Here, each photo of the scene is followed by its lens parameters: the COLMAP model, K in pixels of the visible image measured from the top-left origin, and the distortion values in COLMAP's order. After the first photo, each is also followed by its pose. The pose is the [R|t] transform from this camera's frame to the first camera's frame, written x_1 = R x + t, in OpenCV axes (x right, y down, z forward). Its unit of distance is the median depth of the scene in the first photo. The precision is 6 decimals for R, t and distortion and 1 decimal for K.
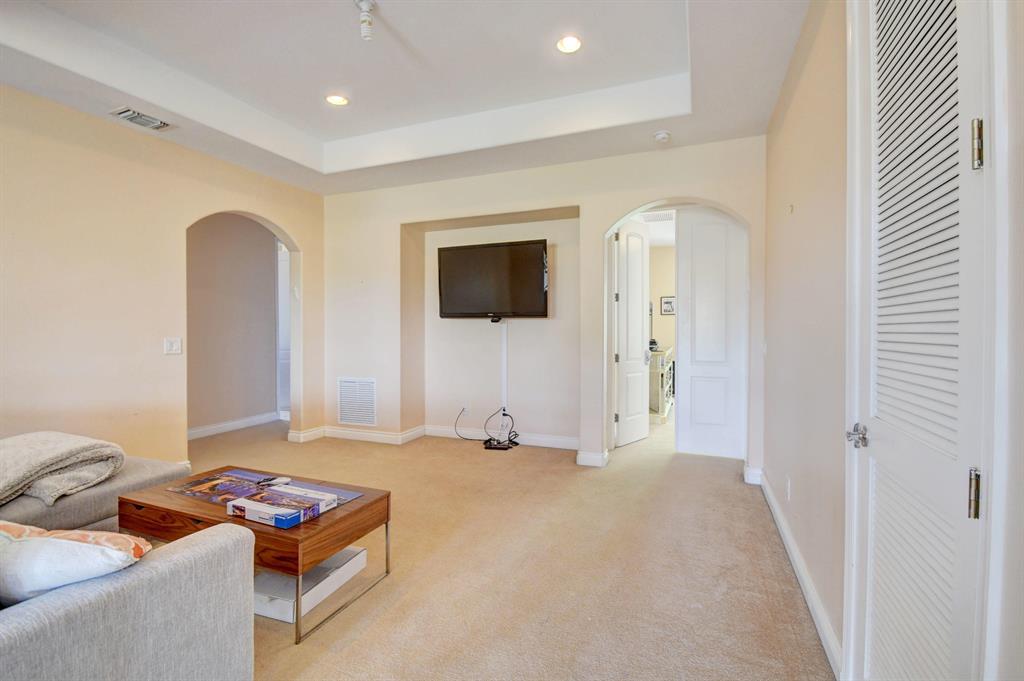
lens RADIAL K [[449.4, 0, 516.9], [0, 449.4, 334.9], [0, 0, 1]] dist [-0.000525, -0.008048]
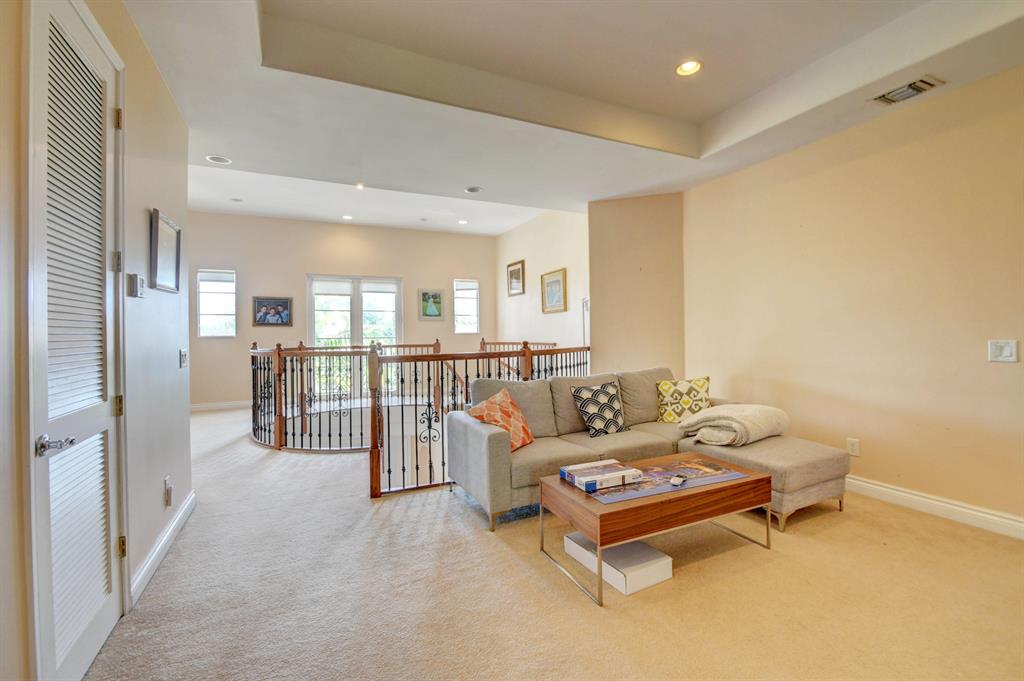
lens RADIAL K [[449.4, 0, 514.0], [0, 449.4, 333.8], [0, 0, 1]] dist [-0.000525, -0.008048]
pose [[-0.676203, 0.013185, -0.736598, 0.209781], [0.002999, 0.999881, 0.015144, -0.011275], [0.736710, 0.008032, -0.676162, 0.632862]]
